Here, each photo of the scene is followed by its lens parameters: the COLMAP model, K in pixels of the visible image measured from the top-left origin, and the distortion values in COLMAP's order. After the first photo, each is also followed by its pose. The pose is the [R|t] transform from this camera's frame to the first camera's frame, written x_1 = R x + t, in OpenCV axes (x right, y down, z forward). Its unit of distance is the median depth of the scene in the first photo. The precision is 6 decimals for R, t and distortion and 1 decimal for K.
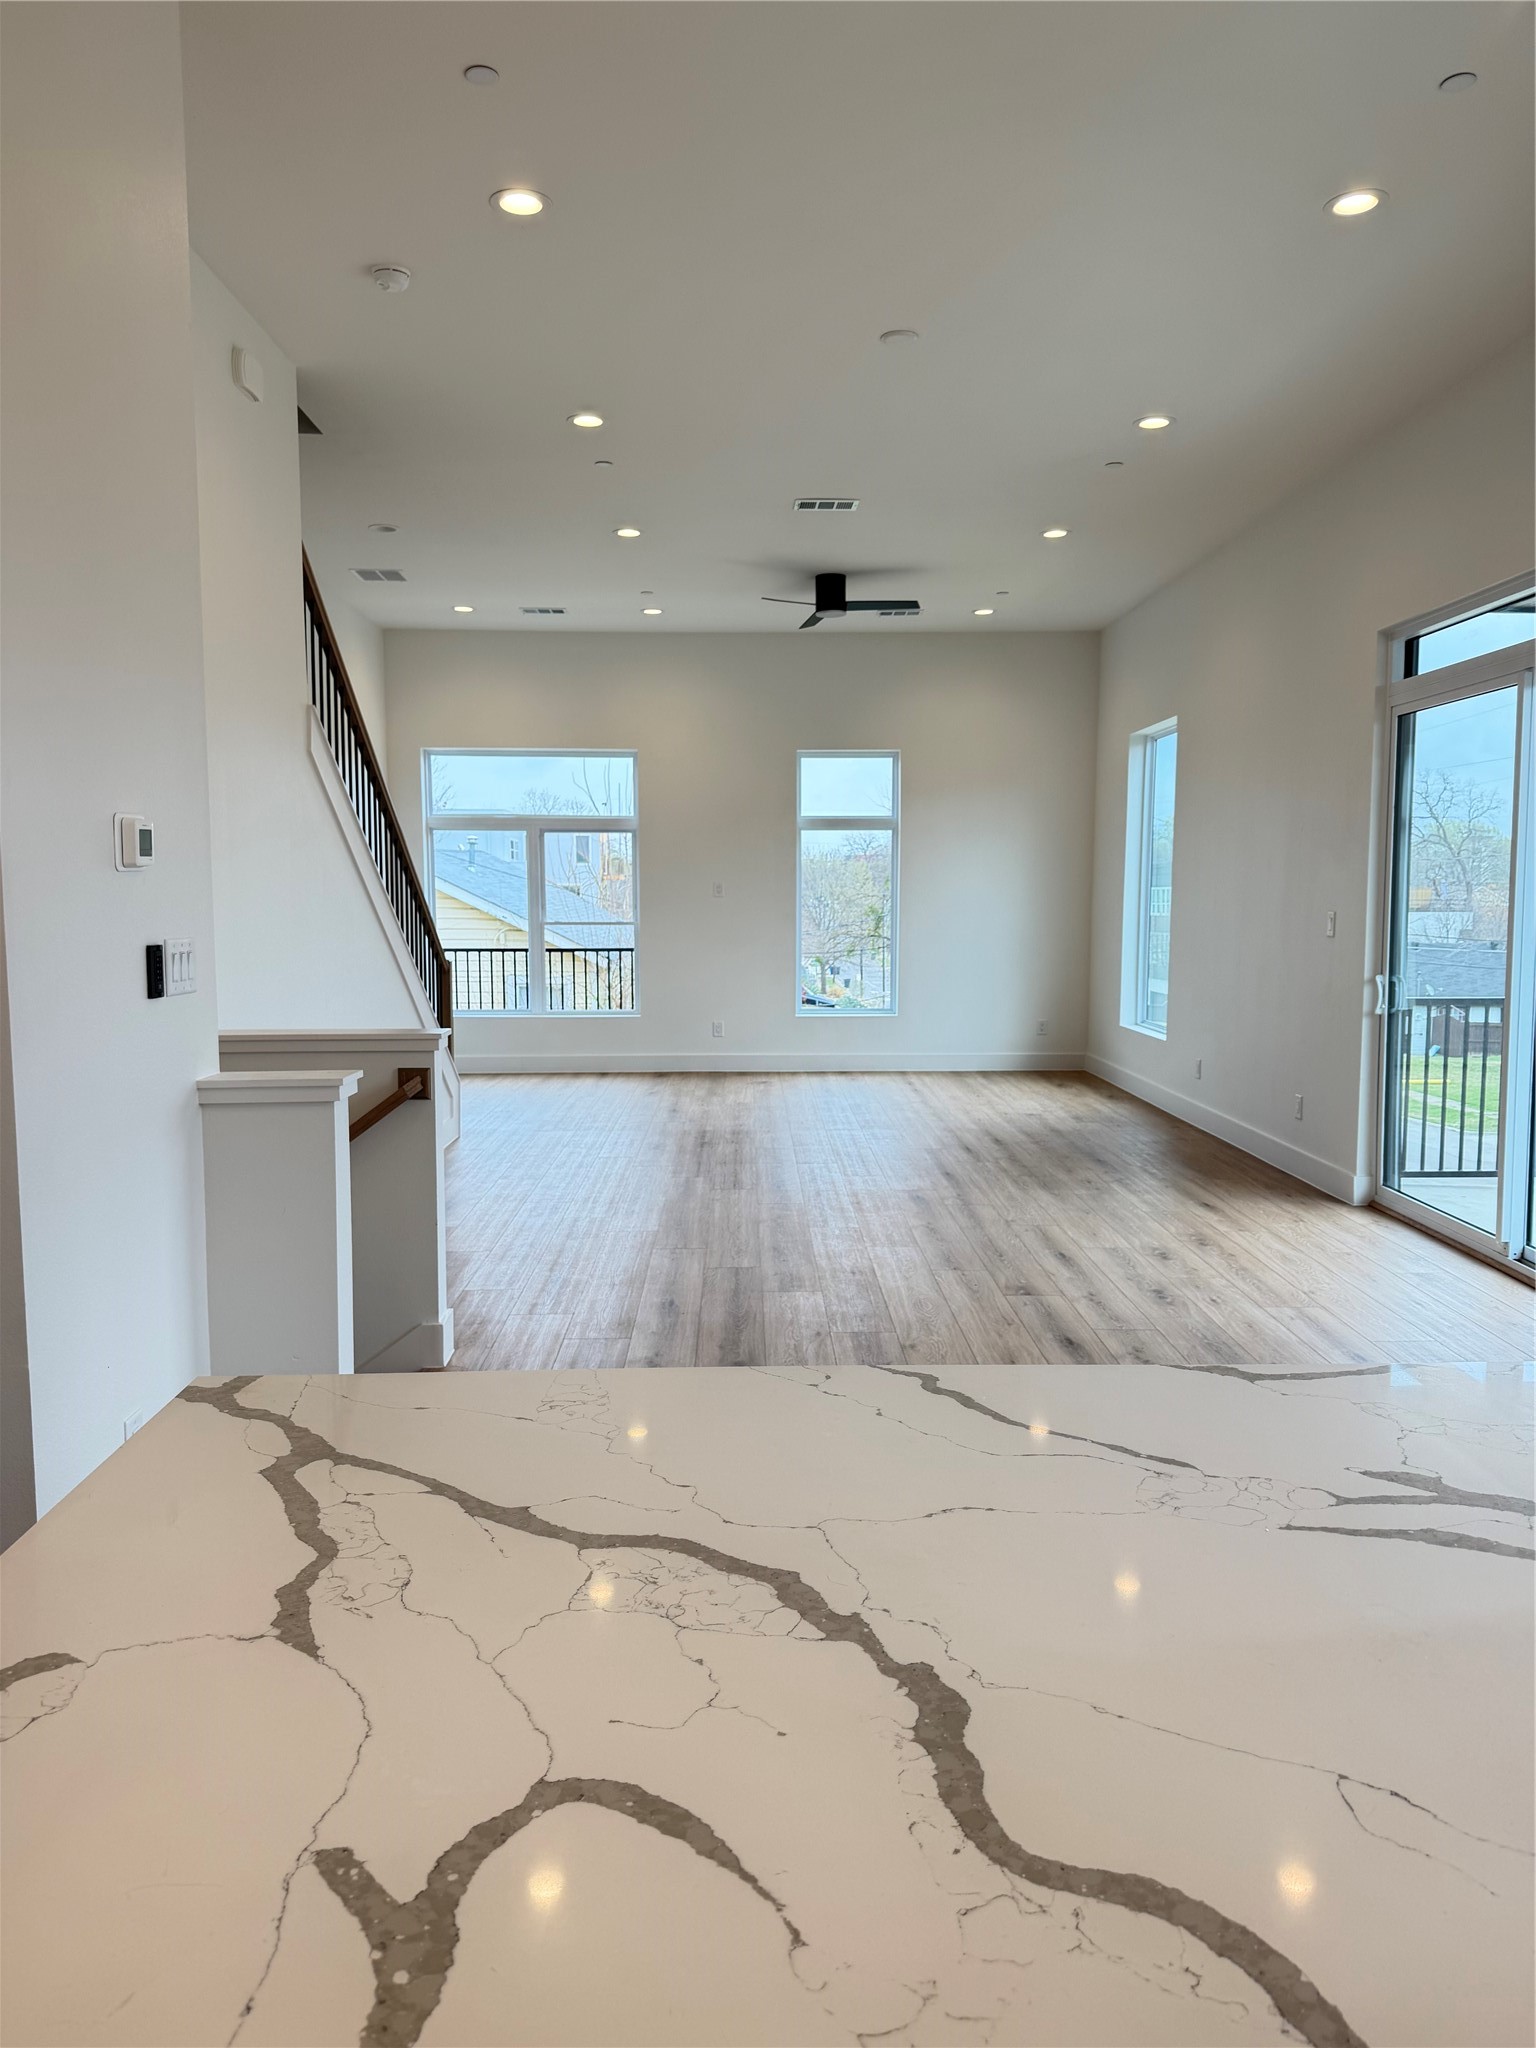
lens RADIAL K [[1422.9, 0, 789.4], [0, 1422.9, 1000.3], [0, 0, 1]] dist [0.036469, -0.043026]
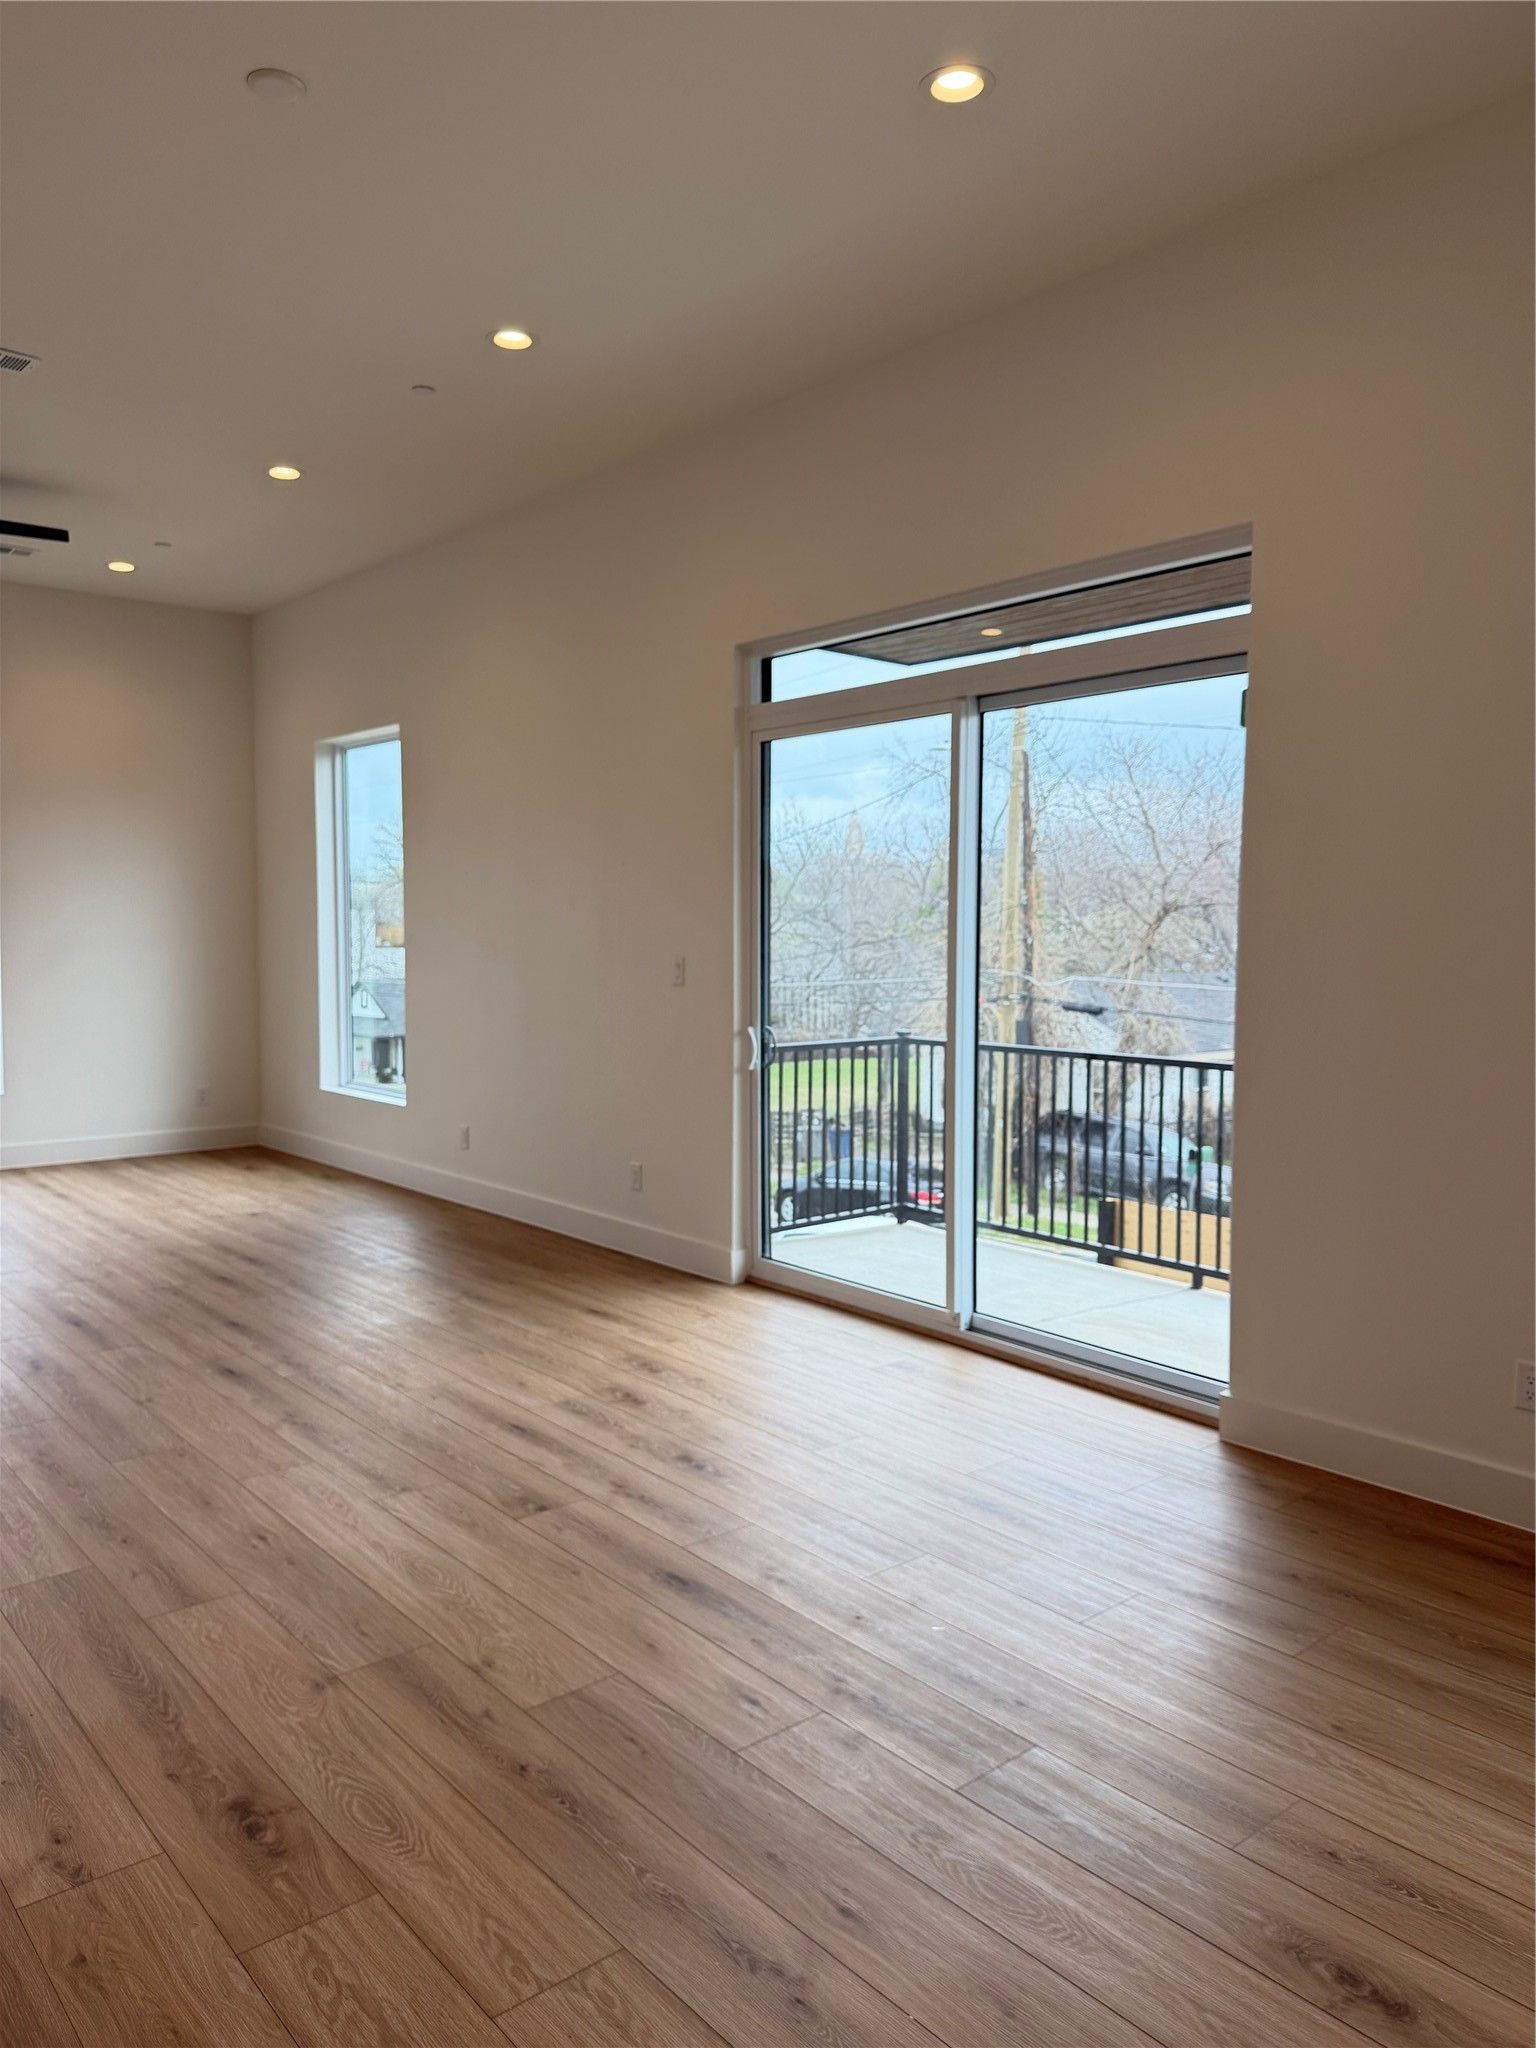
lens RADIAL K [[1422.9, 0, 776.3], [0, 1422.9, 1021.4], [0, 0, 1]] dist [0.036469, -0.043026]
pose [[0.777485, -0.039481, 0.627661, -0.084828], [0.044264, 0.998988, 0.008009, -0.016794], [-0.627342, 0.021556, 0.778445, 0.178113]]
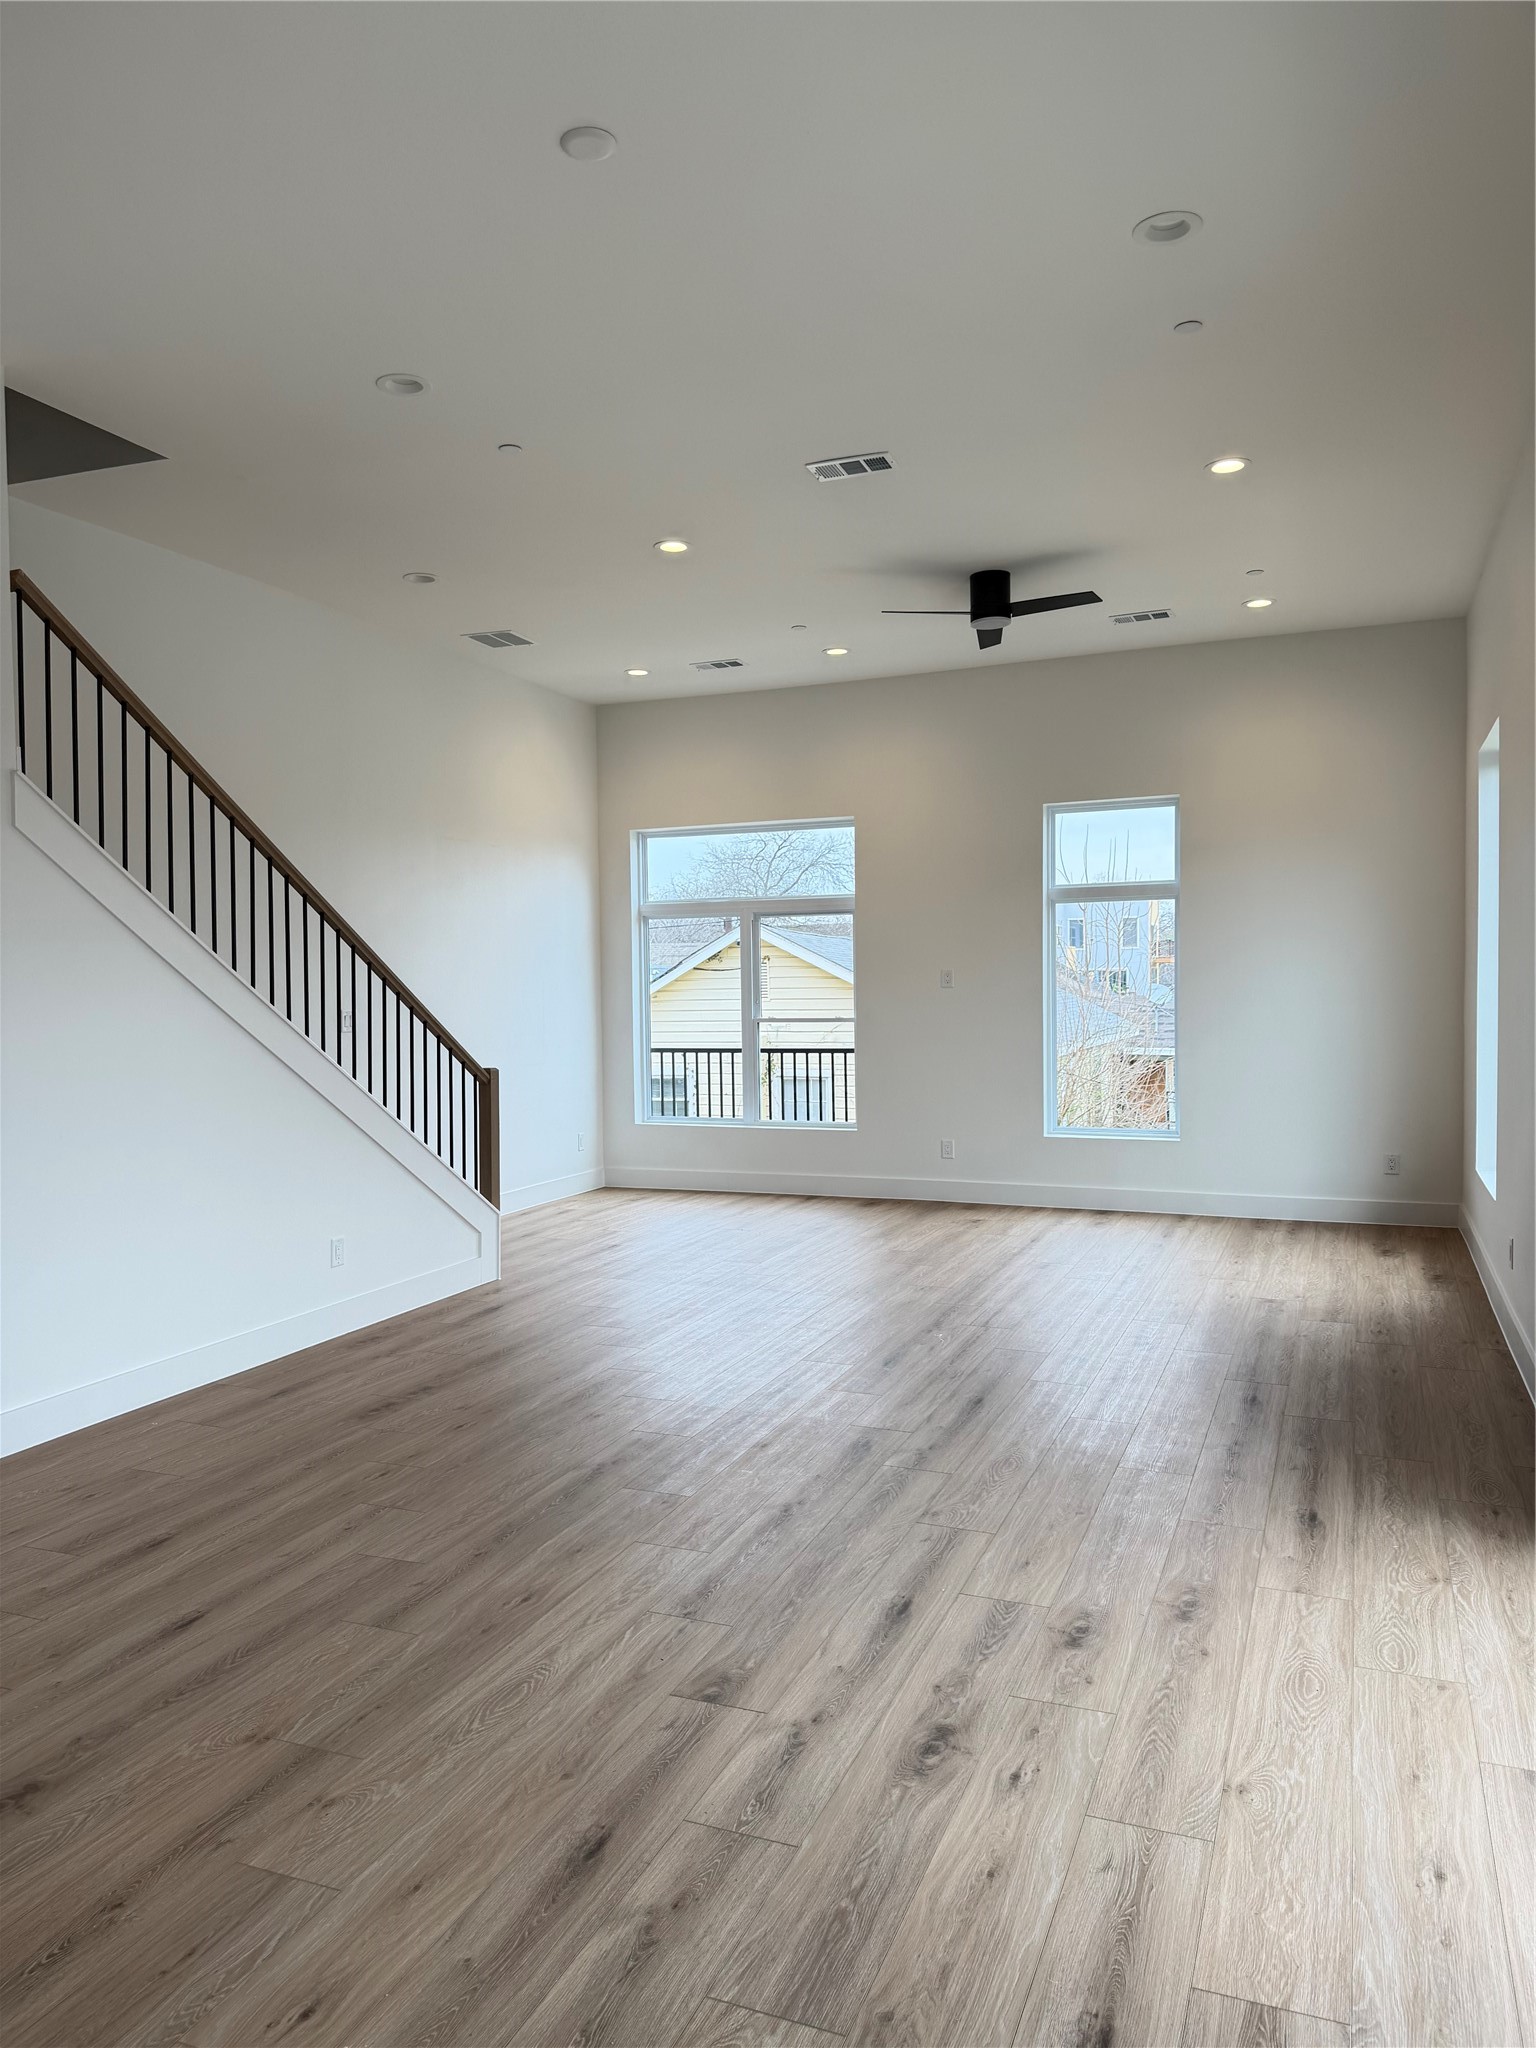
lens RADIAL K [[1422.9, 0, 755.3], [0, 1422.9, 1046.7], [0, 0, 1]] dist [0.036469, -0.043026]
pose [[0.915263, 0.002362, -0.402850, 0.200851], [-0.011868, 0.999707, -0.021104, -0.022382], [0.402682, 0.024096, 0.915023, 0.224759]]
